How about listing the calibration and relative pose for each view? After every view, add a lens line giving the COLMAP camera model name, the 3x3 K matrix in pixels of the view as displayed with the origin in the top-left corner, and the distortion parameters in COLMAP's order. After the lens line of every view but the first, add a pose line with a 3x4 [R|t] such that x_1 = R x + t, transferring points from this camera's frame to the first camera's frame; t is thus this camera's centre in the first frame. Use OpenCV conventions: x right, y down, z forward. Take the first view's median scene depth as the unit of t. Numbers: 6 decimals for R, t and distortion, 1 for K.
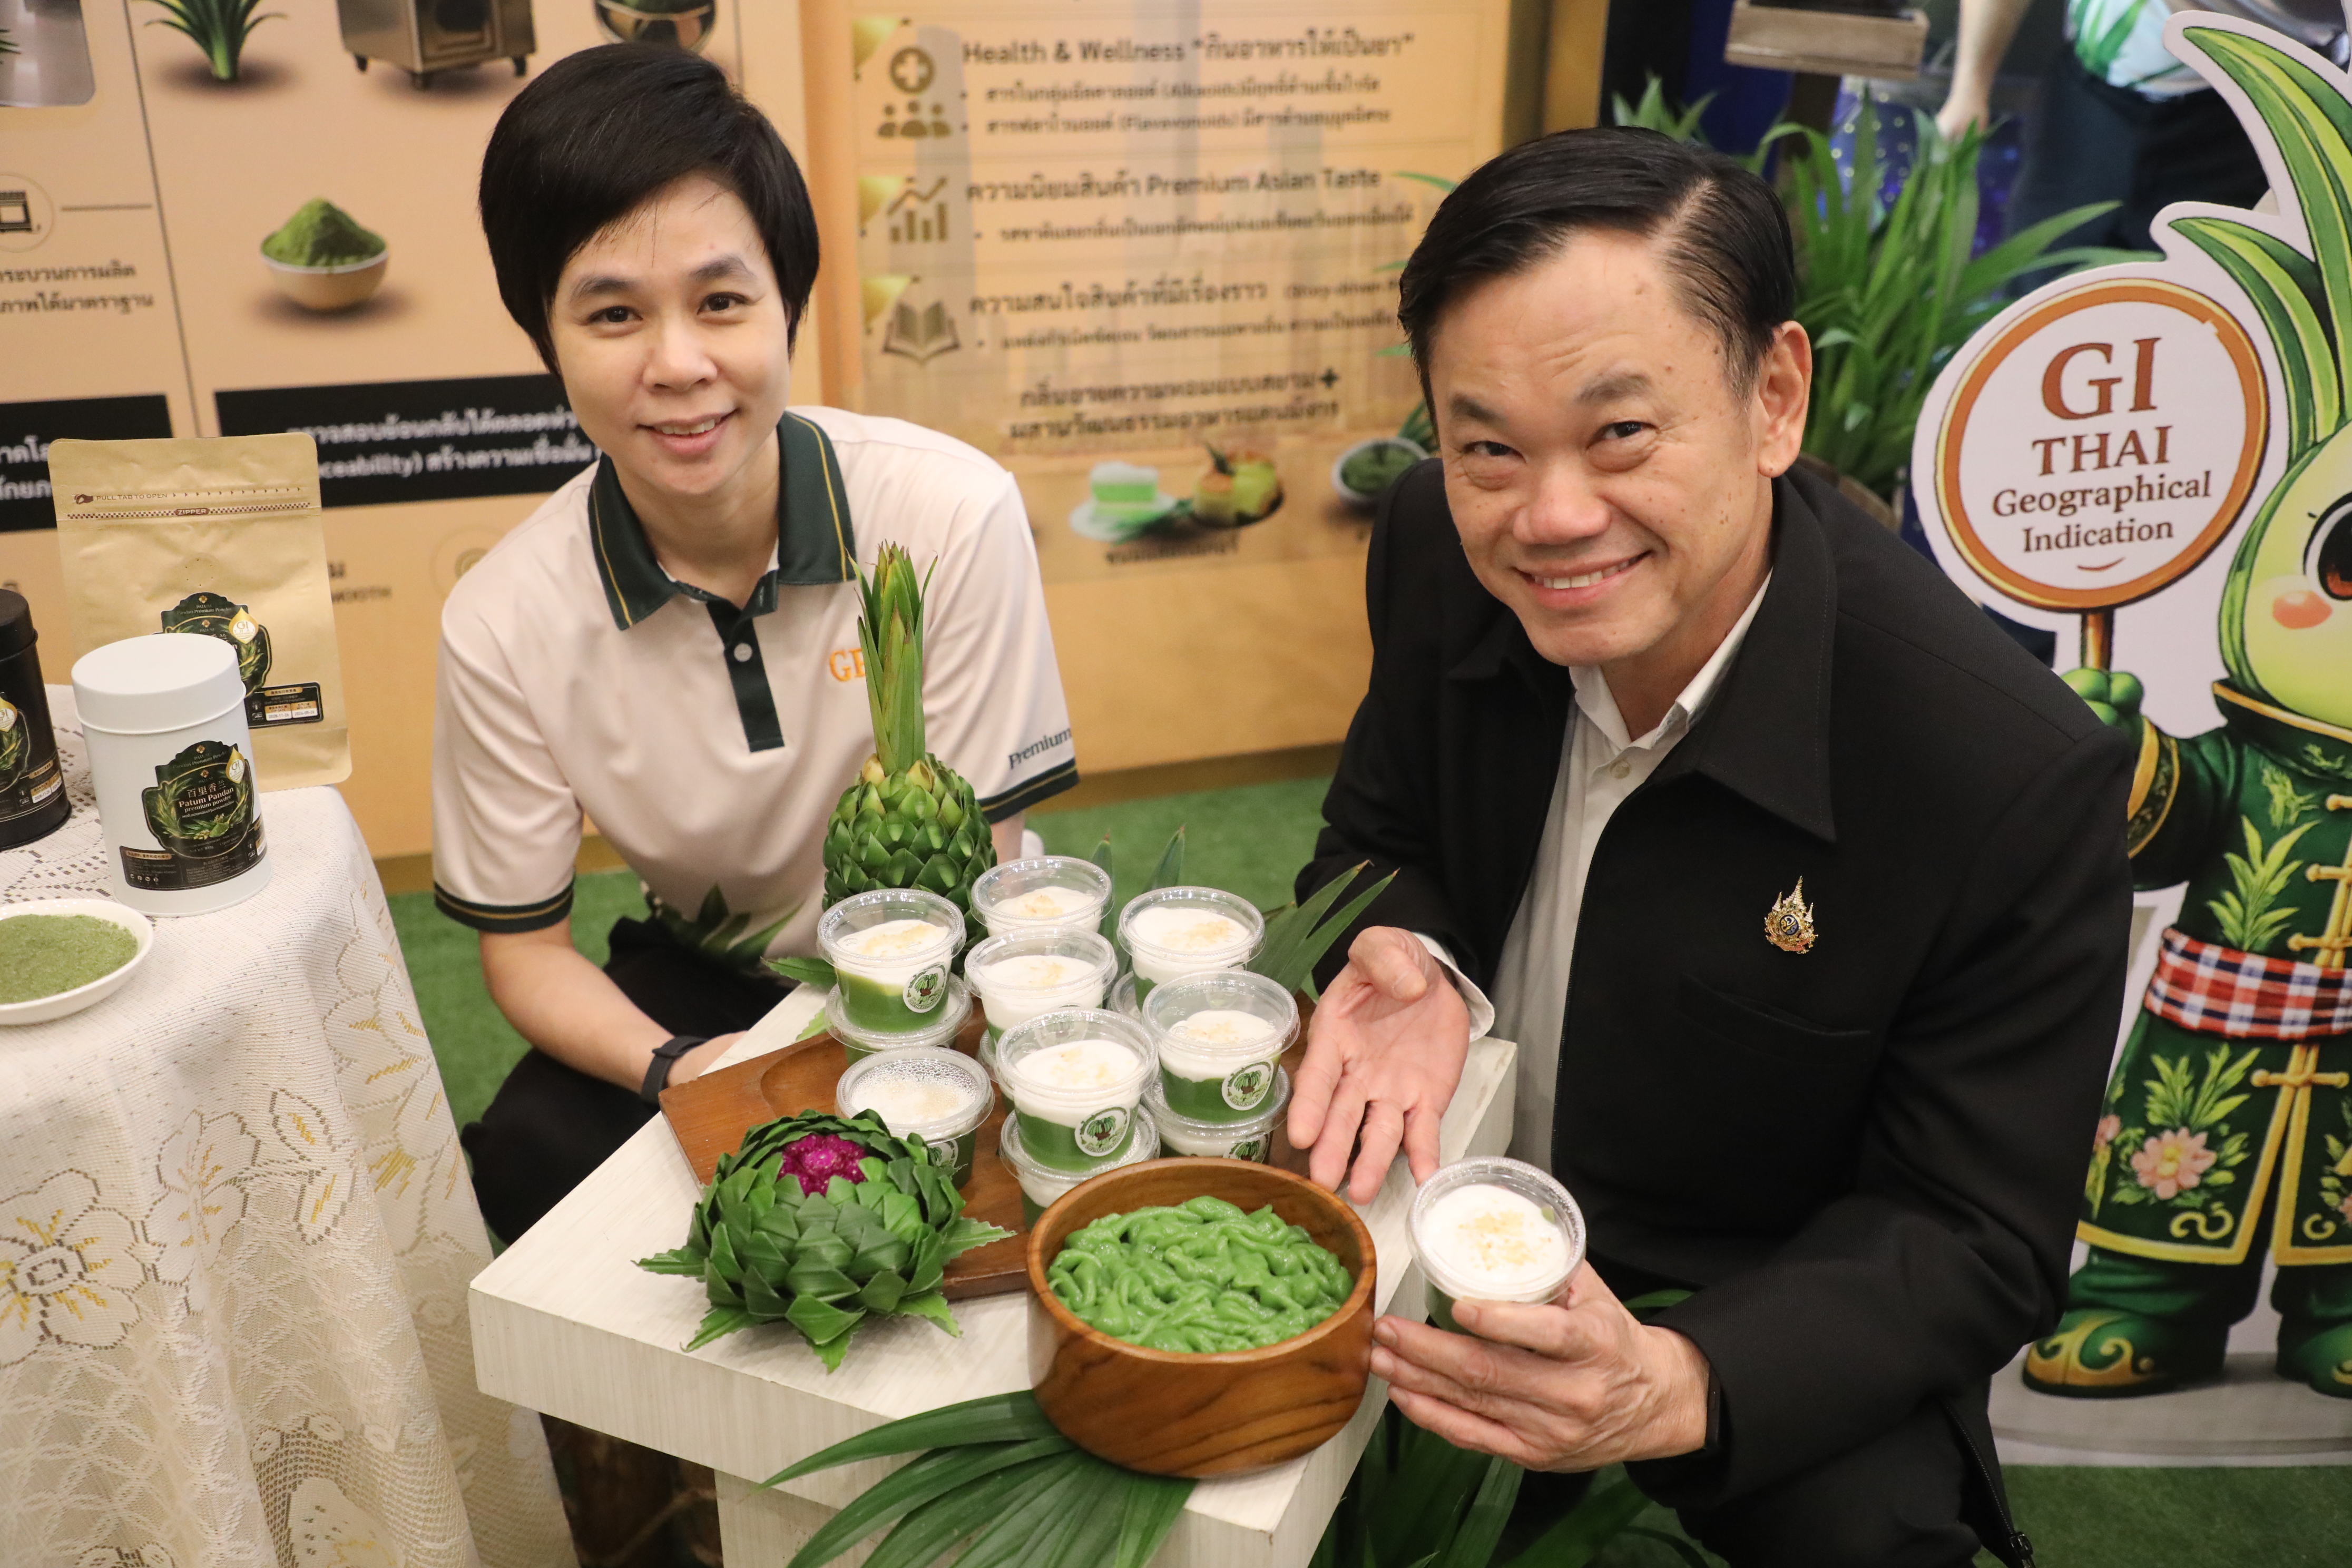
lens RADIAL K [[2290.7, 0, 1176.0], [0, 2290.7, 784.0], [0, 0, 1]] dist [0.017620, 0.004589]
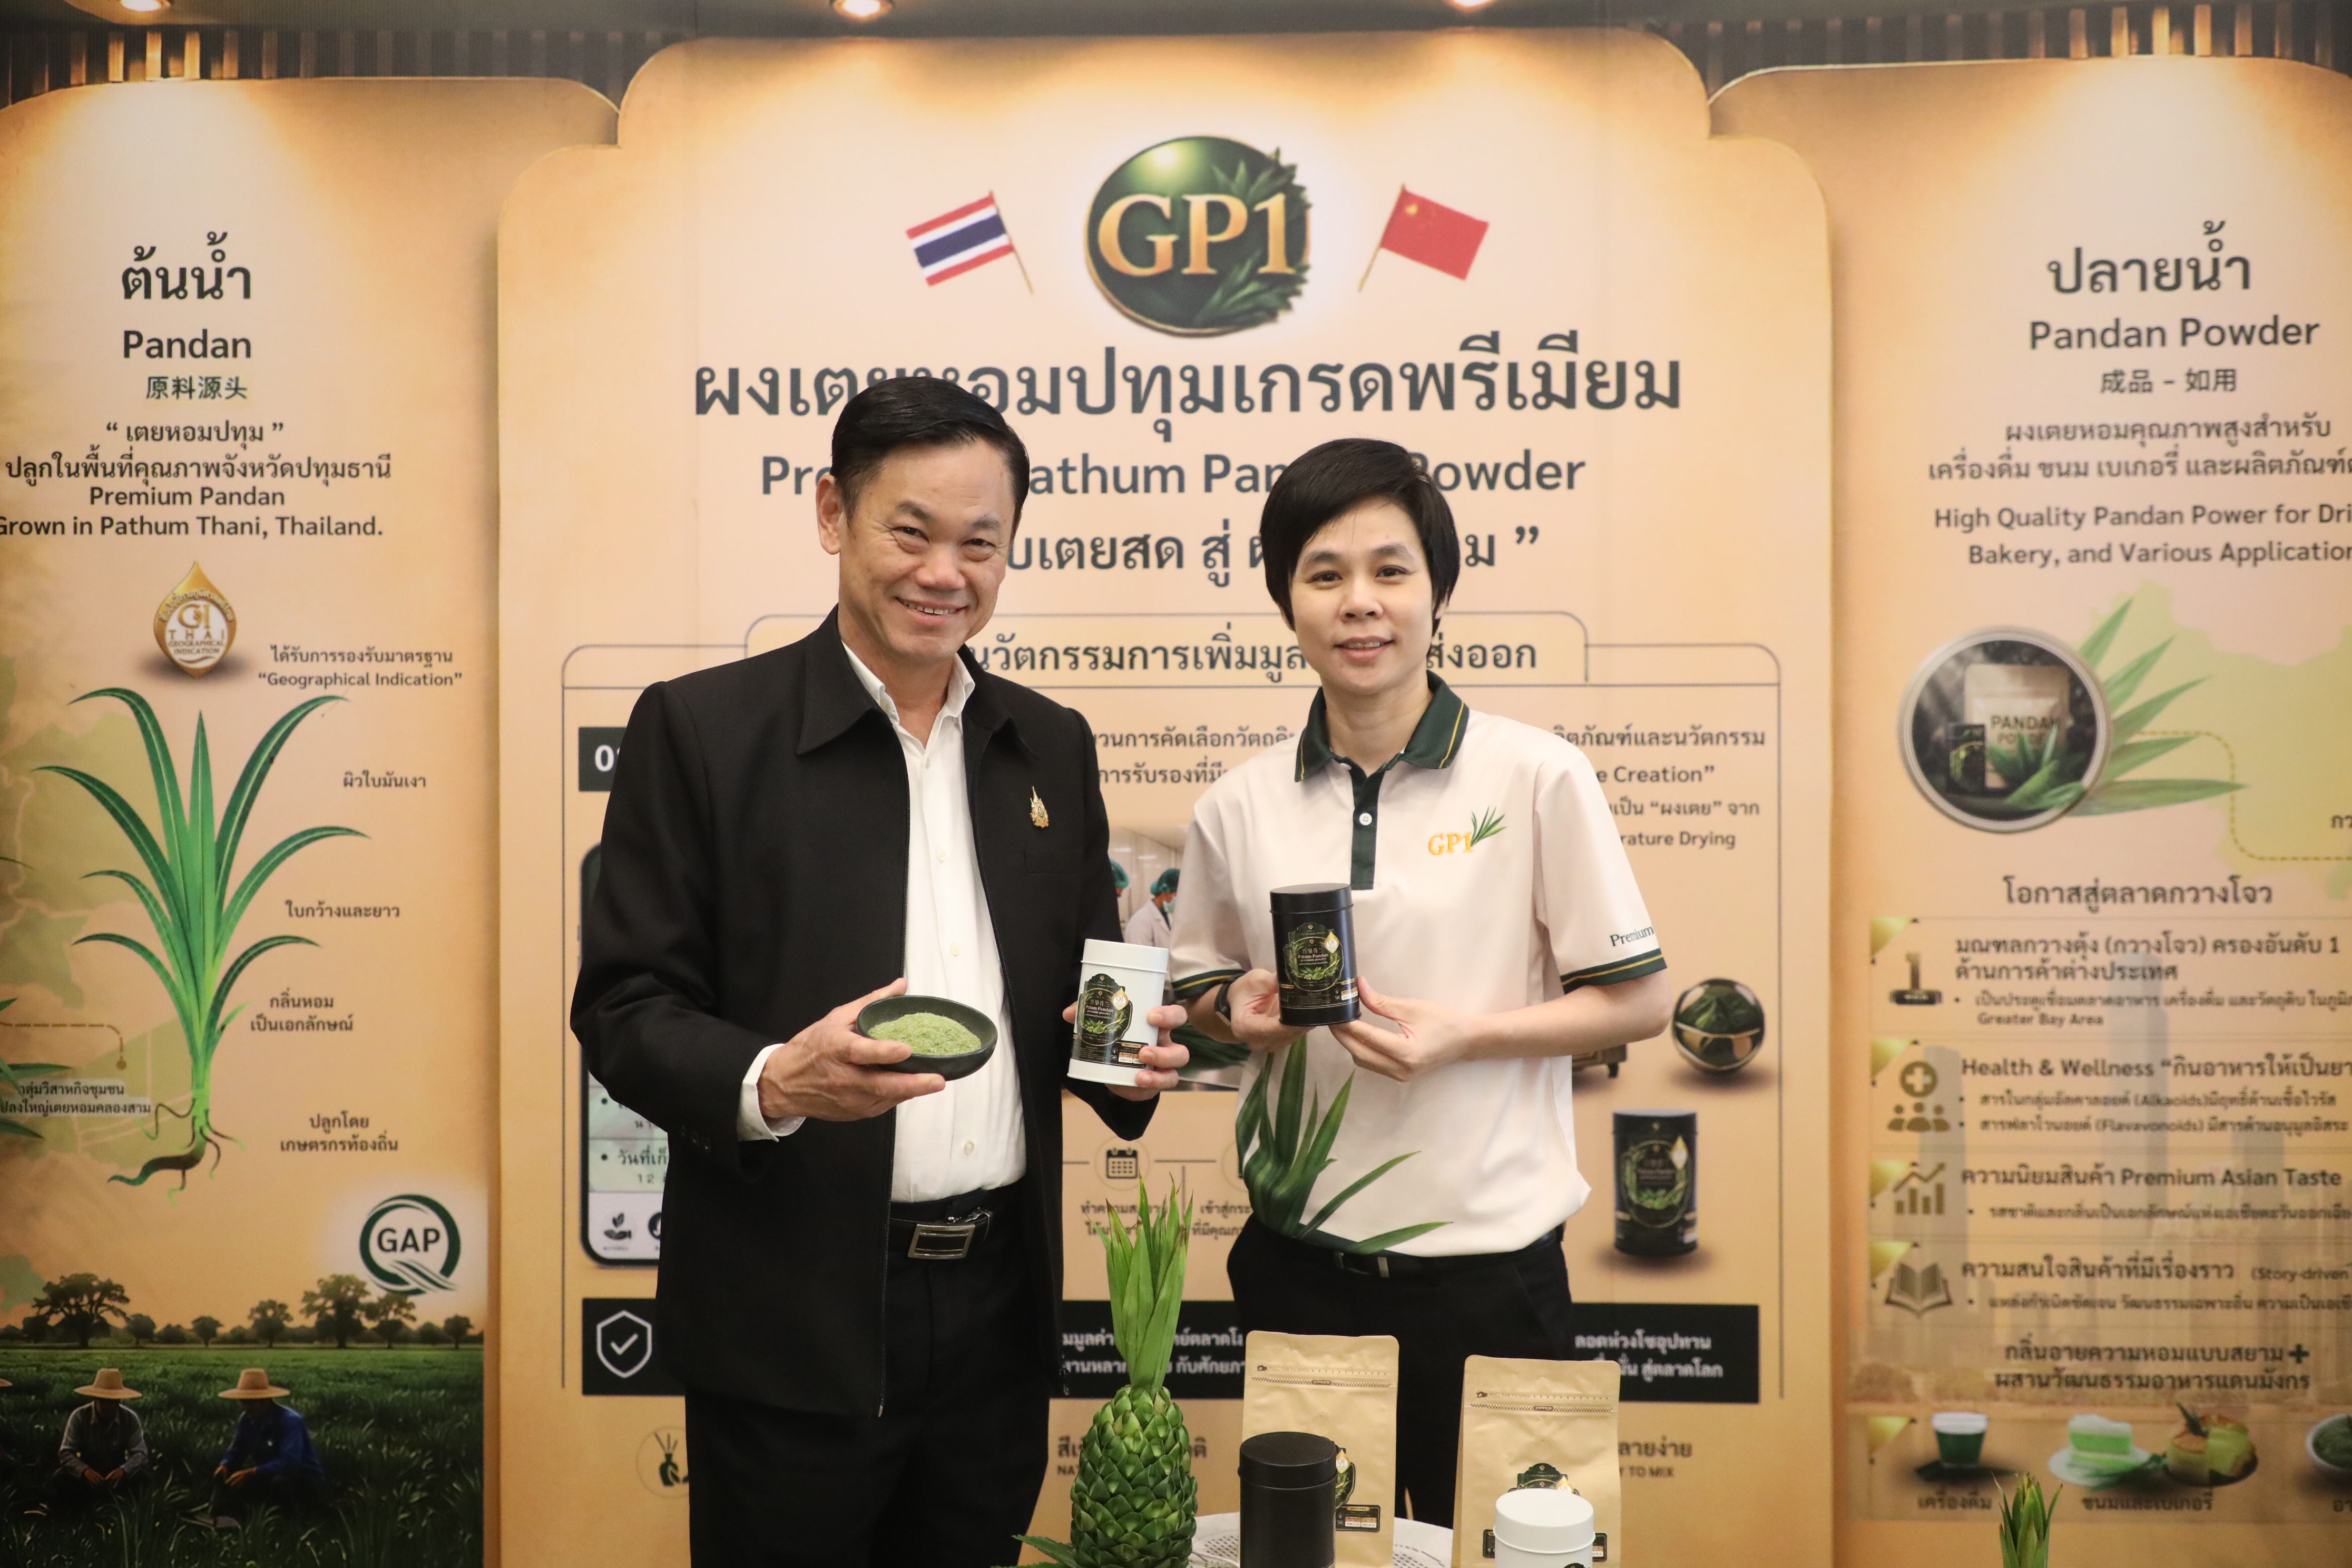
lens RADIAL K [[2290.7, 0, 1176.0], [0, 2290.7, 784.0], [0, 0, 1]] dist [0.017620, 0.004589]
pose [[0.936794, -0.010839, -0.349713, -0.051662], [-0.122498, 0.926098, -0.356844, 0.032716], [0.327736, 0.377128, 0.866235, -0.255478]]
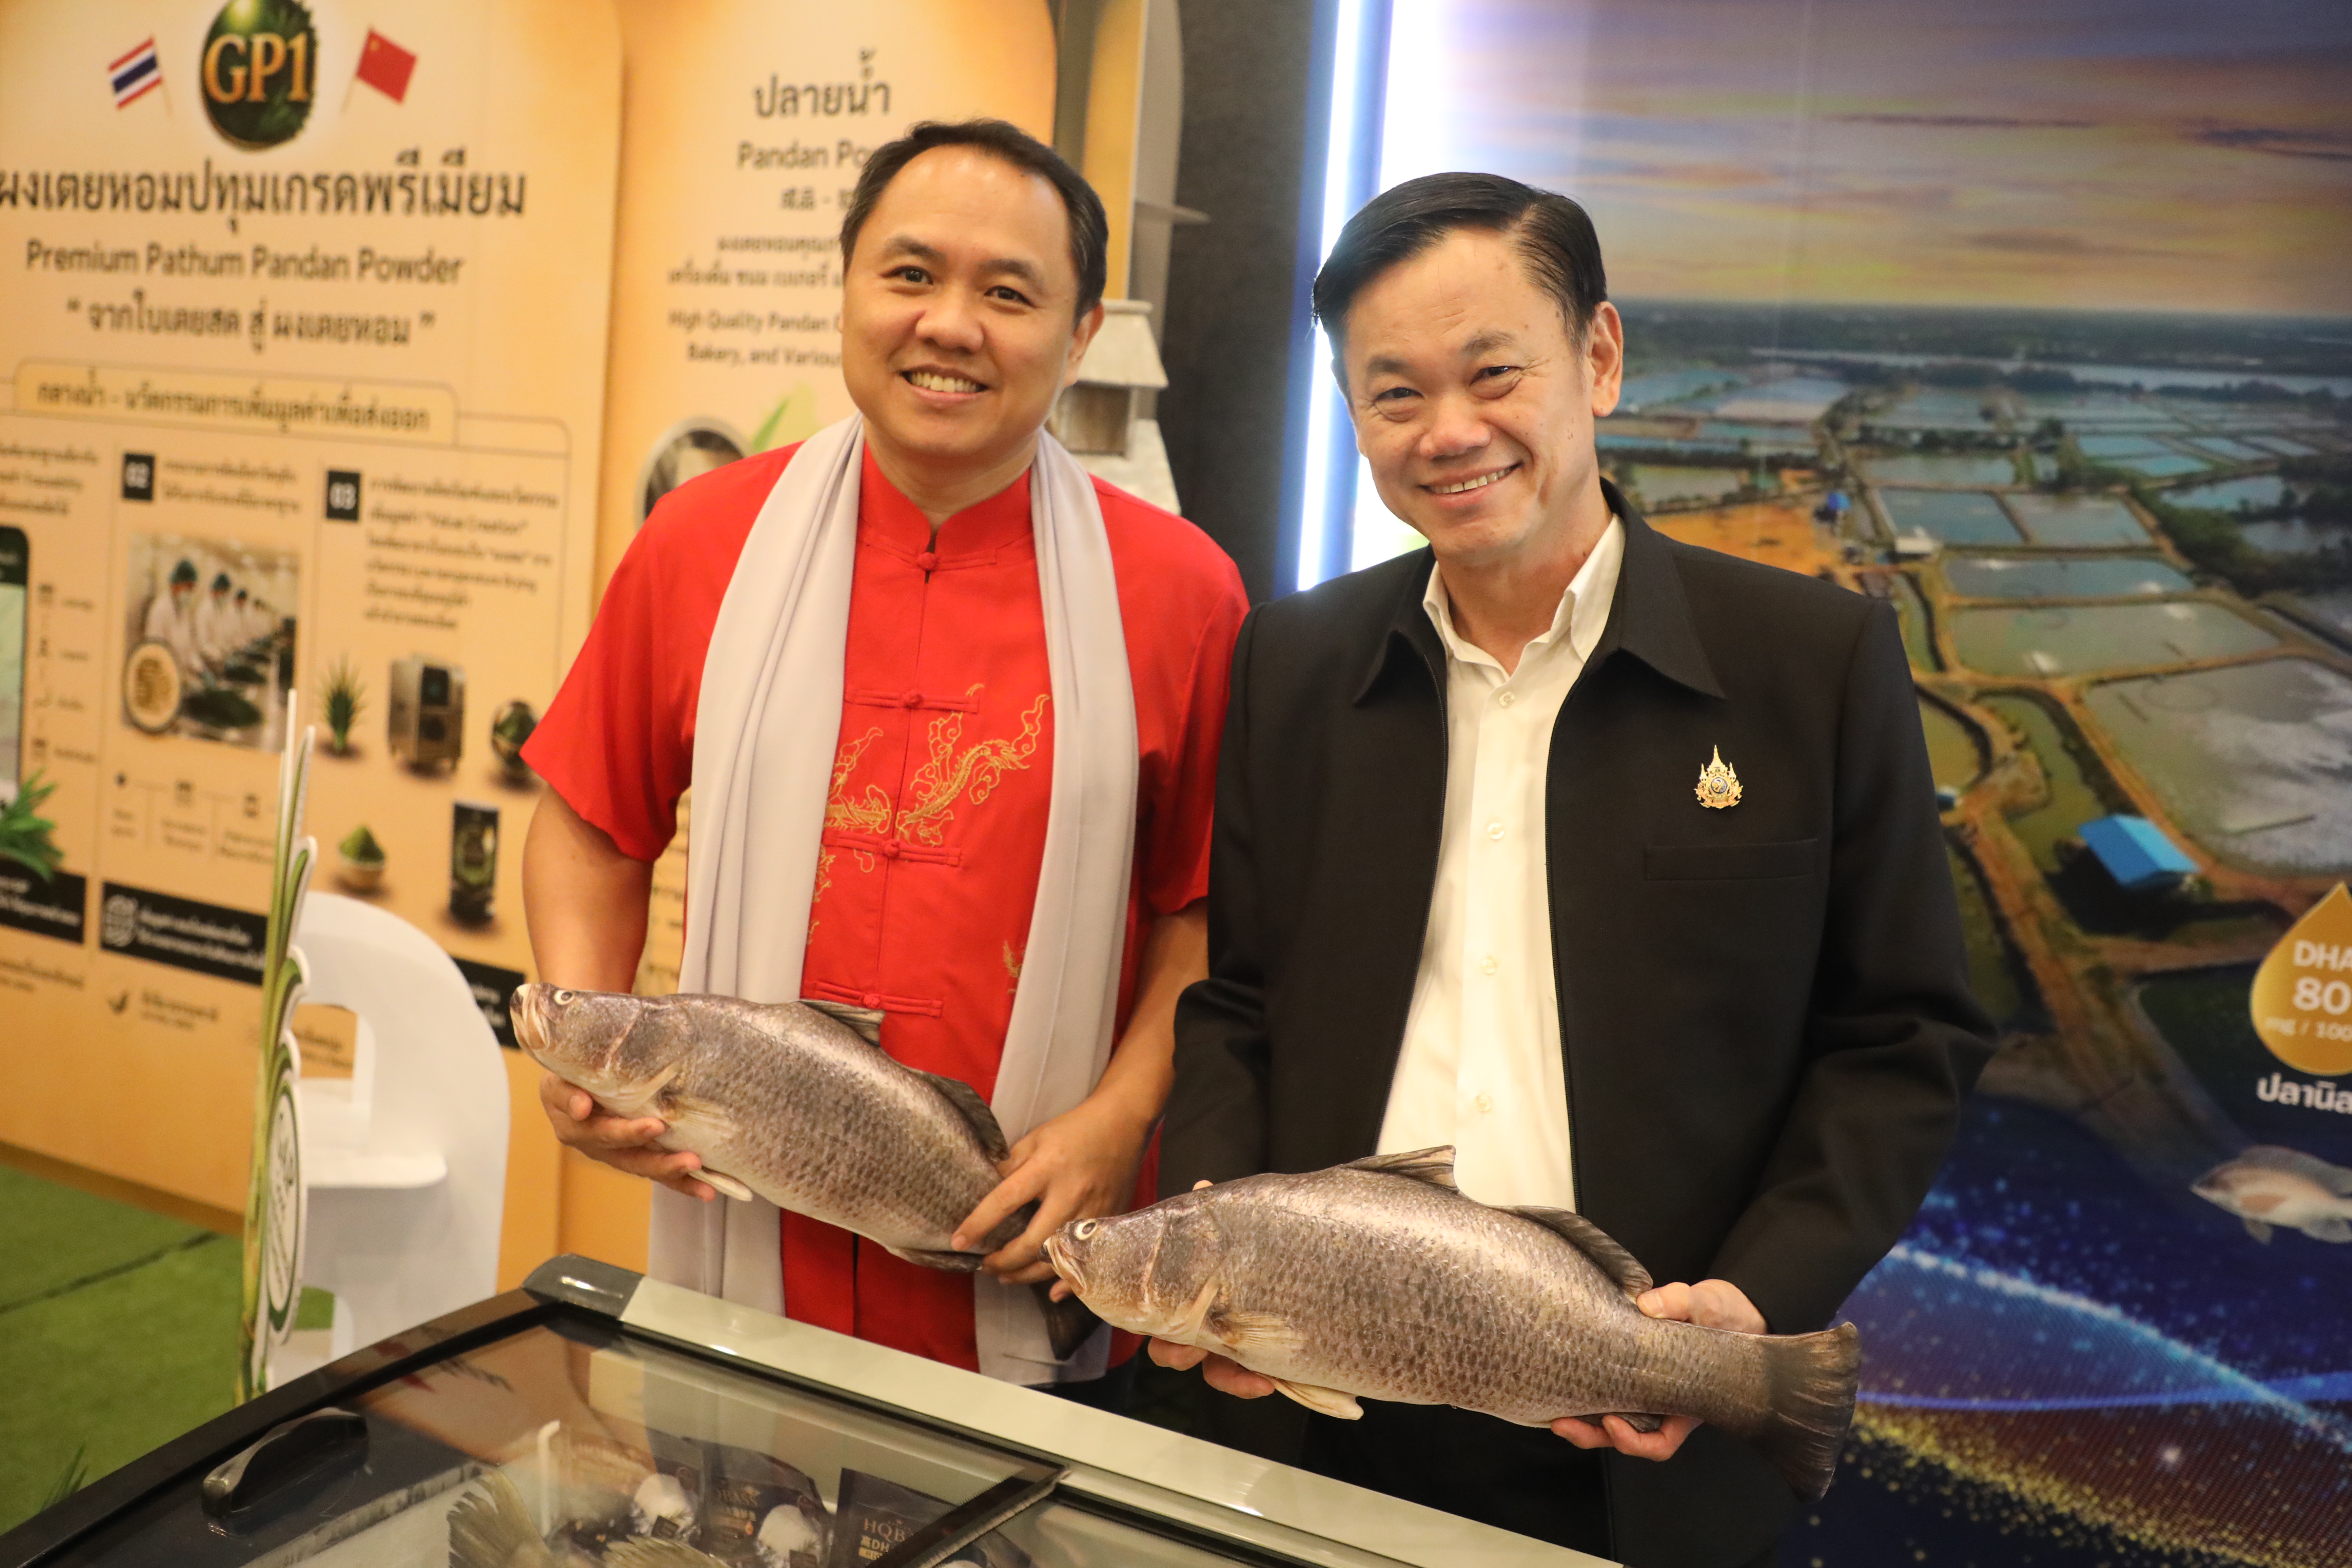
lens RADIAL K [[2290.7, 0, 1176.0], [0, 2290.7, 784.0], [0, 0, 1]] dist [0.017620, 0.004589]
pose [[0.670876, 0.125387, -0.730892, 1.130940], [-0.355246, 0.919491, -0.168334, -0.192432], [0.650942, 0.372578, 0.661408, 0.252870]]
